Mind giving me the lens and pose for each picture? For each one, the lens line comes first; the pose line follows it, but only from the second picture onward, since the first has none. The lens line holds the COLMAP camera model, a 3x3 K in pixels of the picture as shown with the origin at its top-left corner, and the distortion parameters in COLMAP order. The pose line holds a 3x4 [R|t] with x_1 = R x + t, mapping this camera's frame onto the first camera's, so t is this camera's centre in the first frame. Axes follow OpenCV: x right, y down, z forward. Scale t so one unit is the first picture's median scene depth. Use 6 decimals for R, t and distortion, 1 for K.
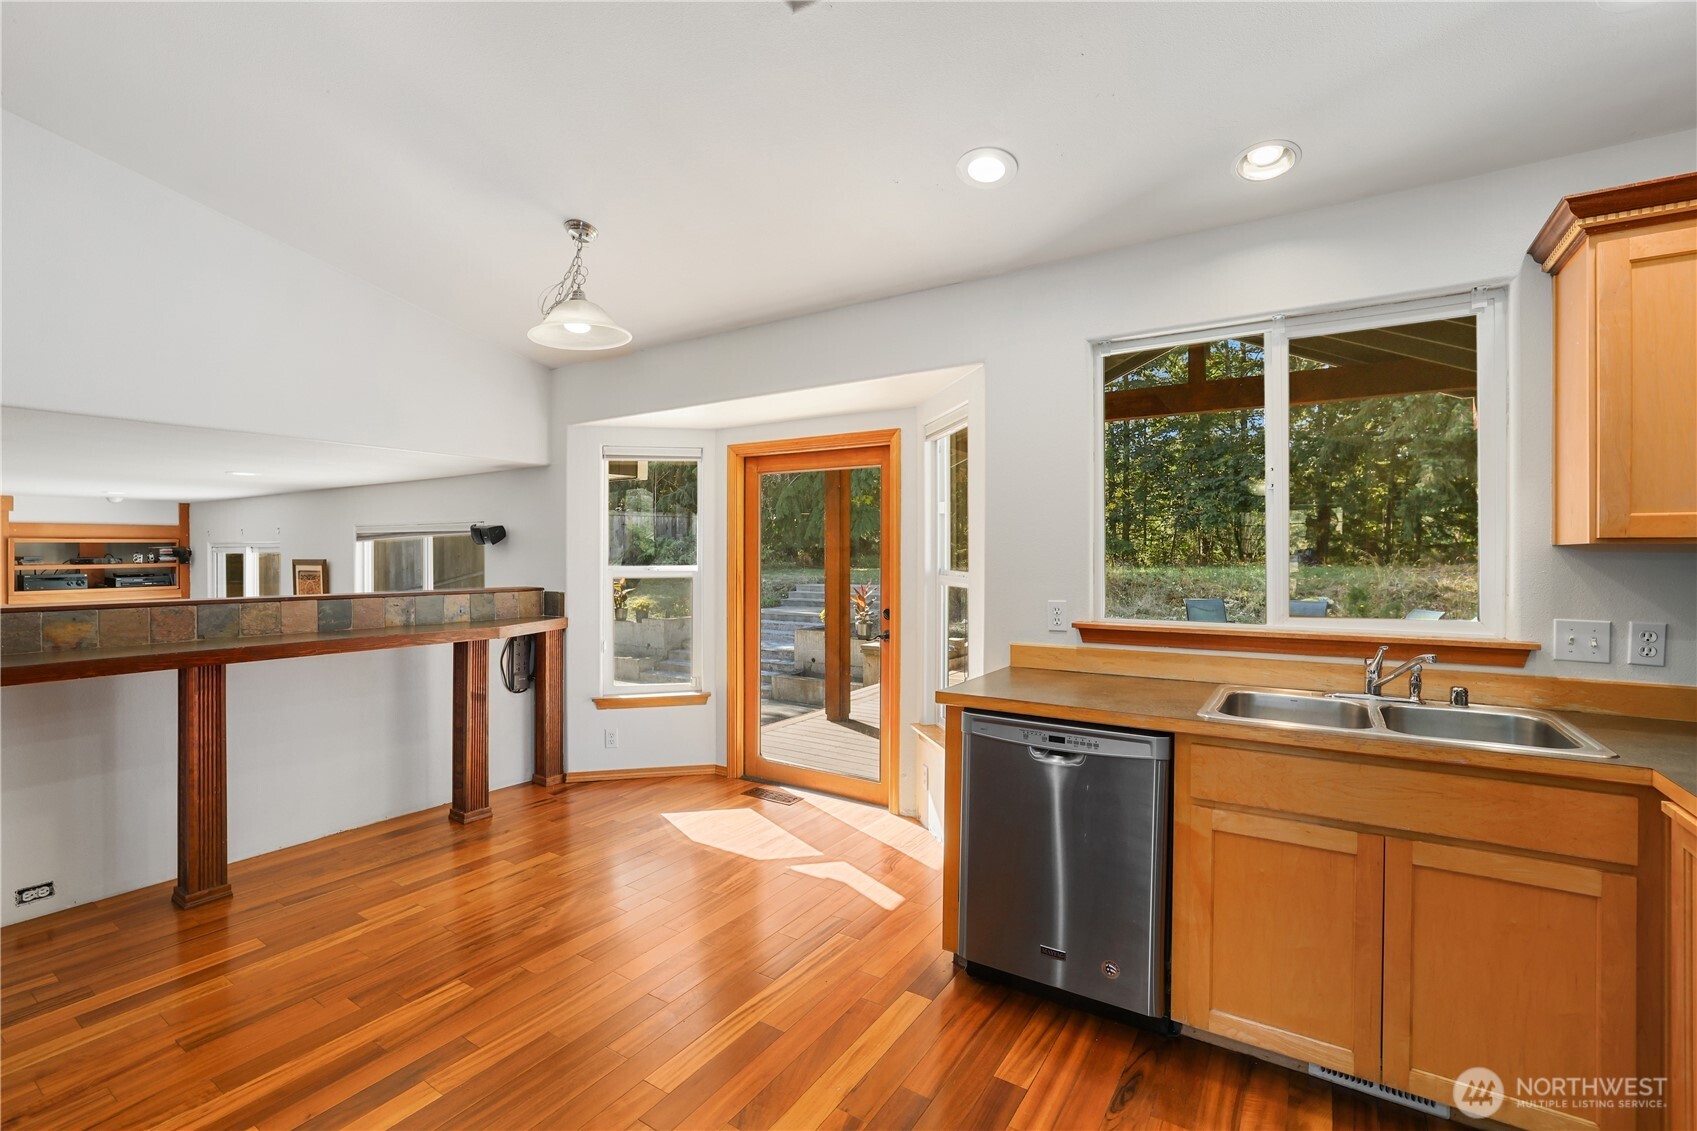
lens RADIAL K [[744.9, 0, 844.8], [0, 744.9, 561.6], [0, 0, 1]] dist [-0.000271, -0.000218]
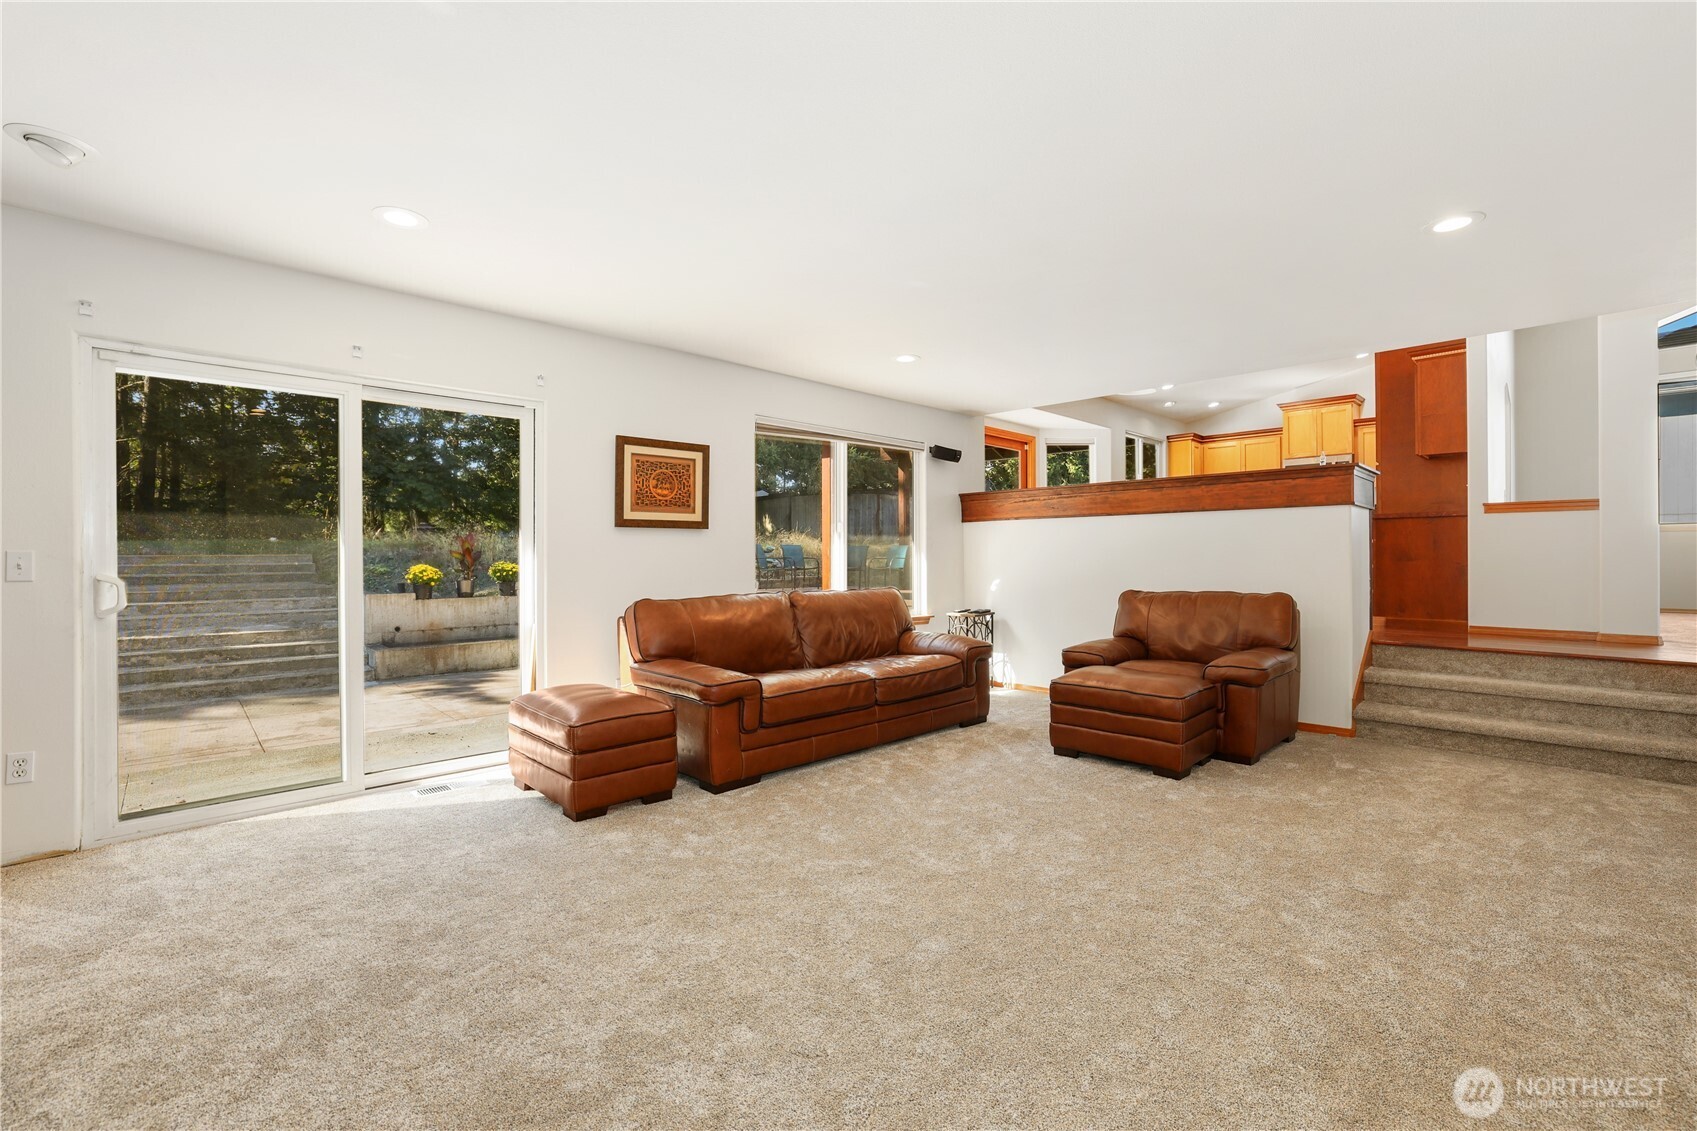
lens RADIAL K [[734.8, 0, 839.1], [0, 734.8, 554.4], [0, 0, 1]] dist [-0.001974, -0.000072]
pose [[0.215425, 0.000238, 0.976520, -2.213173], [0.011765, 0.999927, -0.002840, 0.179754], [-0.976450, 0.012100, 0.215406, 1.079577]]
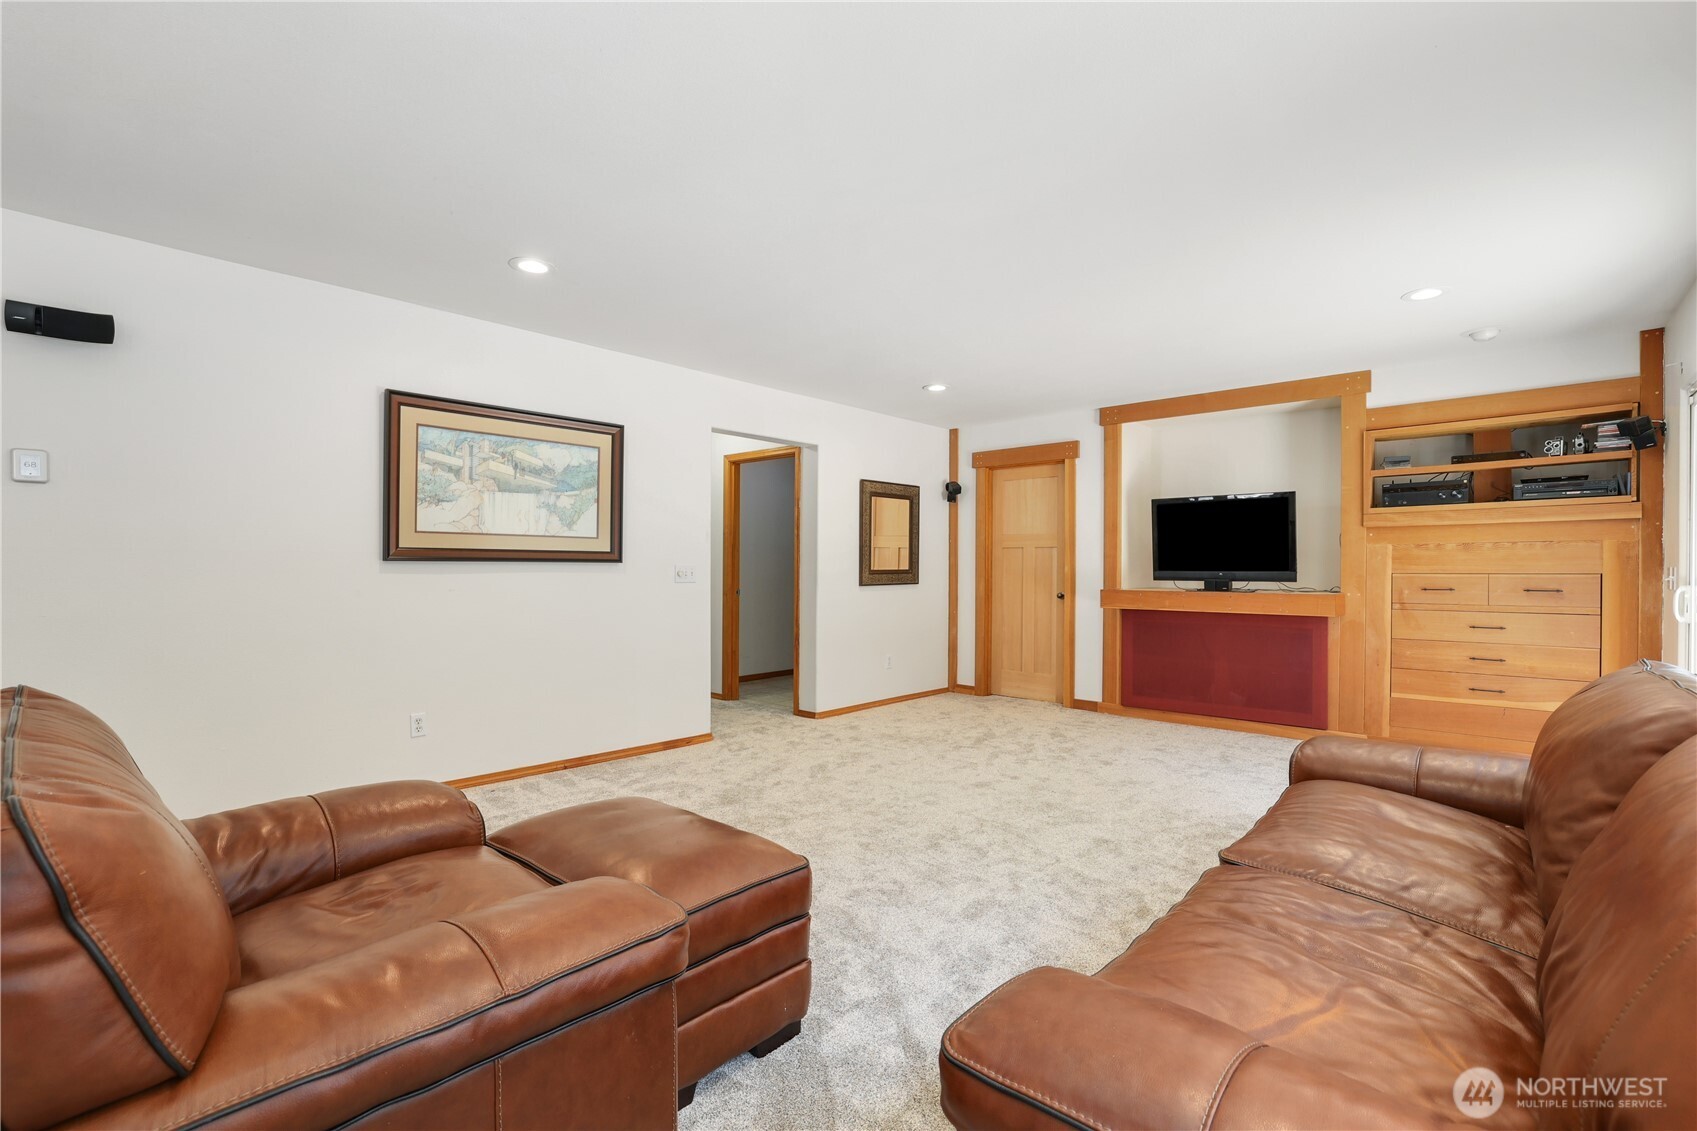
lens RADIAL K [[777.3, 0, 834.7], [0, 777.3, 571.5], [0, 0, 1]] dist [-0.001446, -0.000378]
pose [[-0.173690, 0.004785, -0.984789, -0.574939], [-0.013792, 0.999878, 0.007291, 0.180227], [0.984704, 0.014848, -0.173603, 1.141622]]
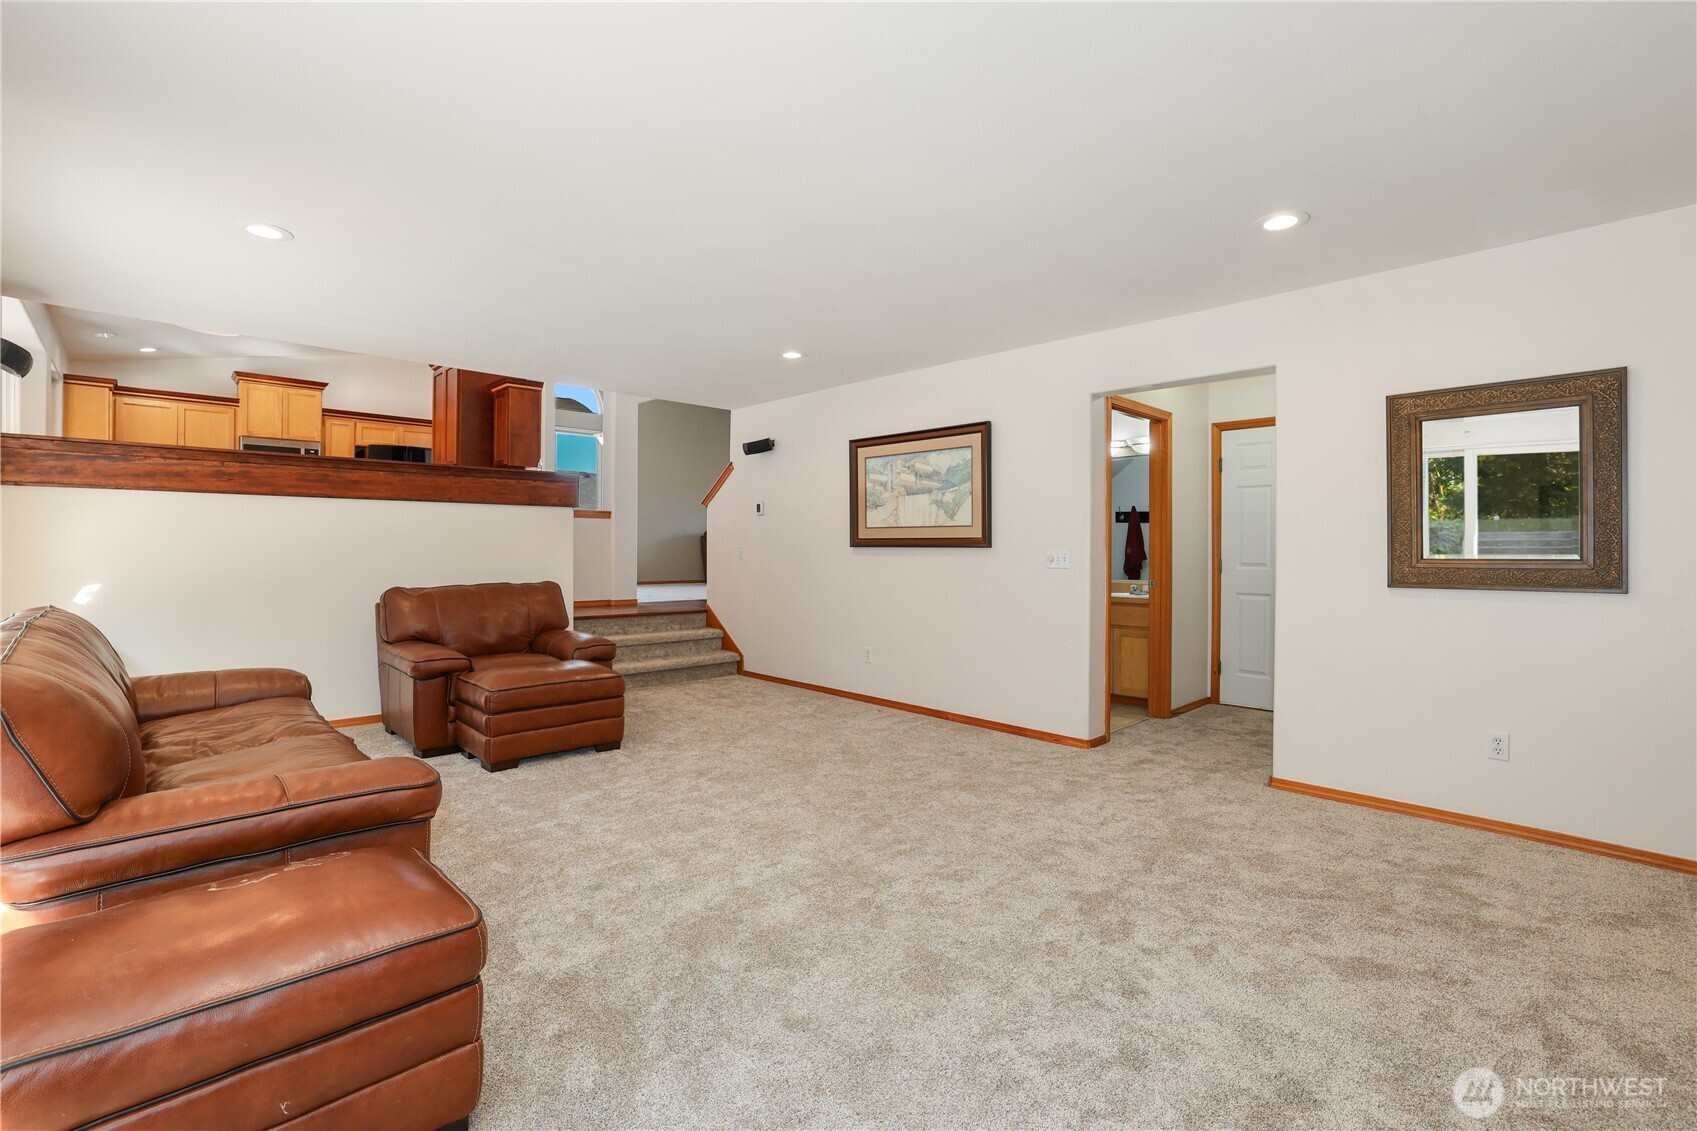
lens RADIAL K [[779.5, 0, 853.5], [0, 779.5, 547.3], [0, 0, 1]] dist [-0.001401, -0.000018]
pose [[-0.976897, -0.005594, 0.213635, -1.743237], [-0.004361, 0.999971, 0.006240, 0.172815], [-0.213664, 0.005164, -0.976894, 1.926611]]
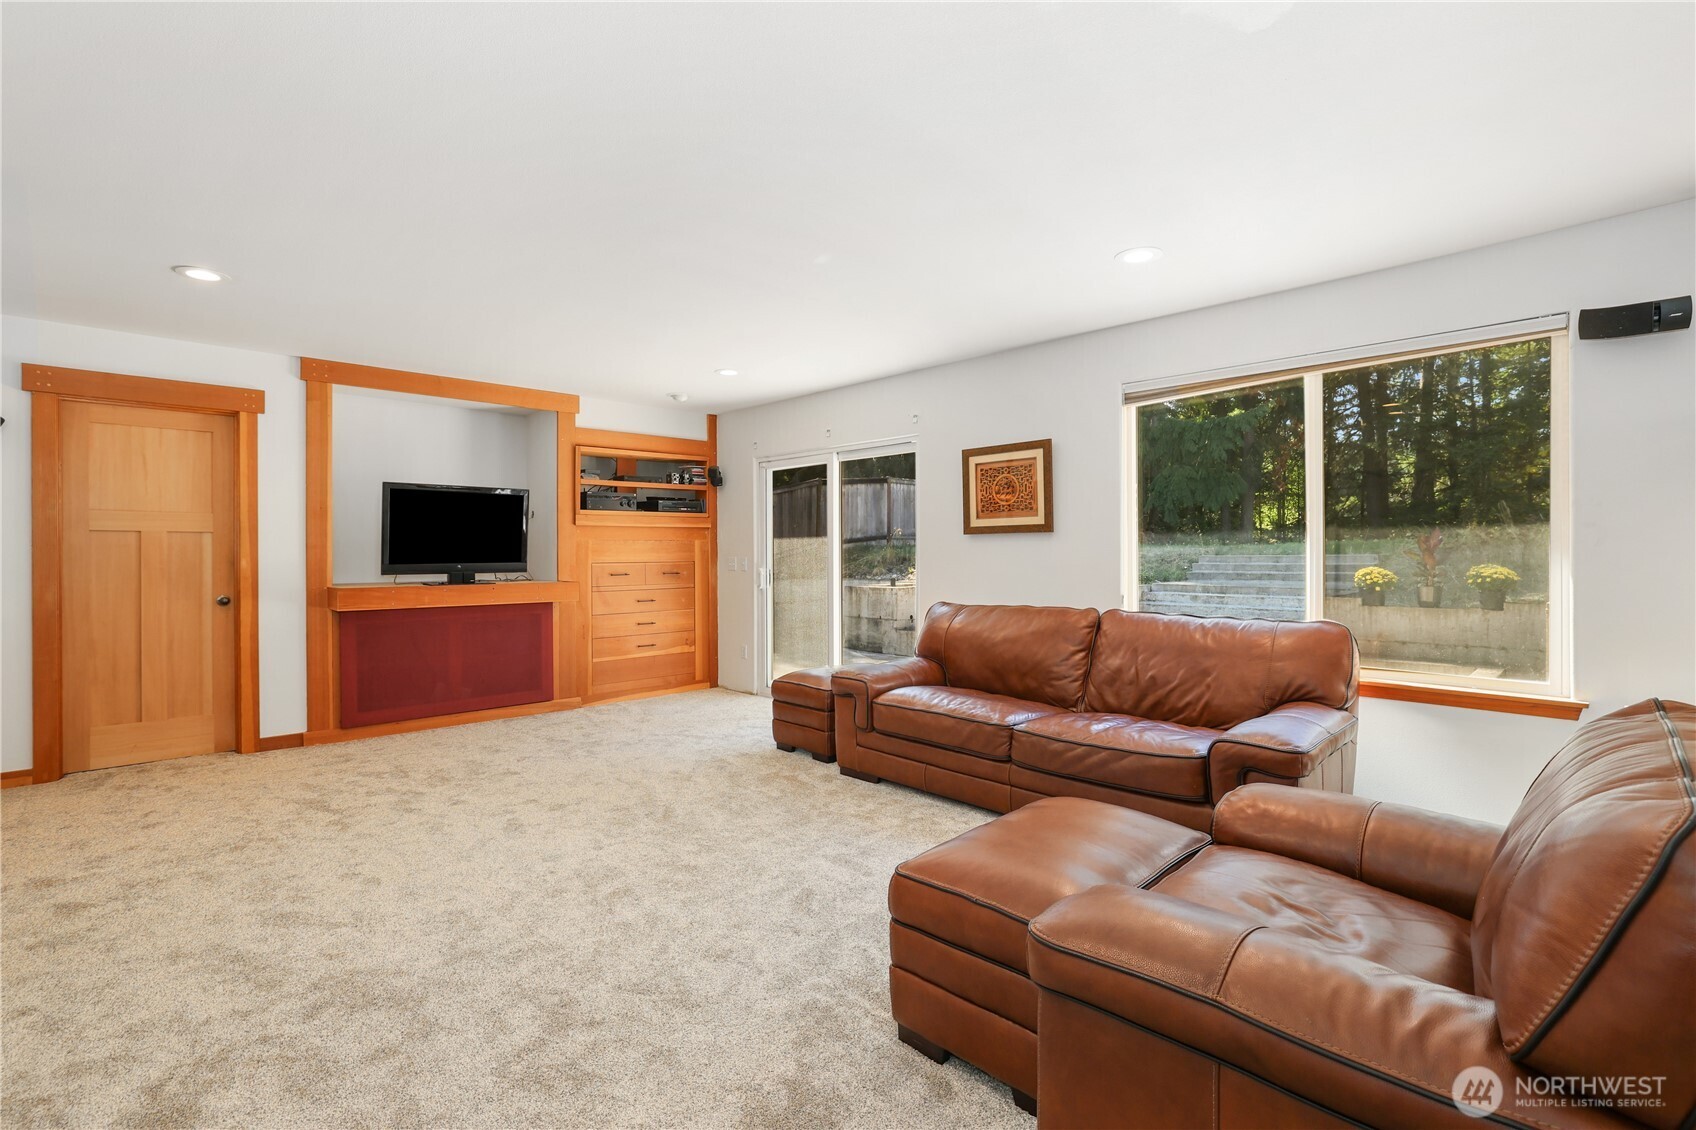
lens RADIAL K [[794.3, 0, 848.0], [0, 794.3, 565.0], [0, 0, 1]] dist [0.000161, 0.000191]
pose [[0.973593, 0.002712, -0.228275, -1.103850], [-0.001216, 0.999977, 0.006695, 0.172552], [0.228288, -0.006240, 0.973574, 0.345699]]
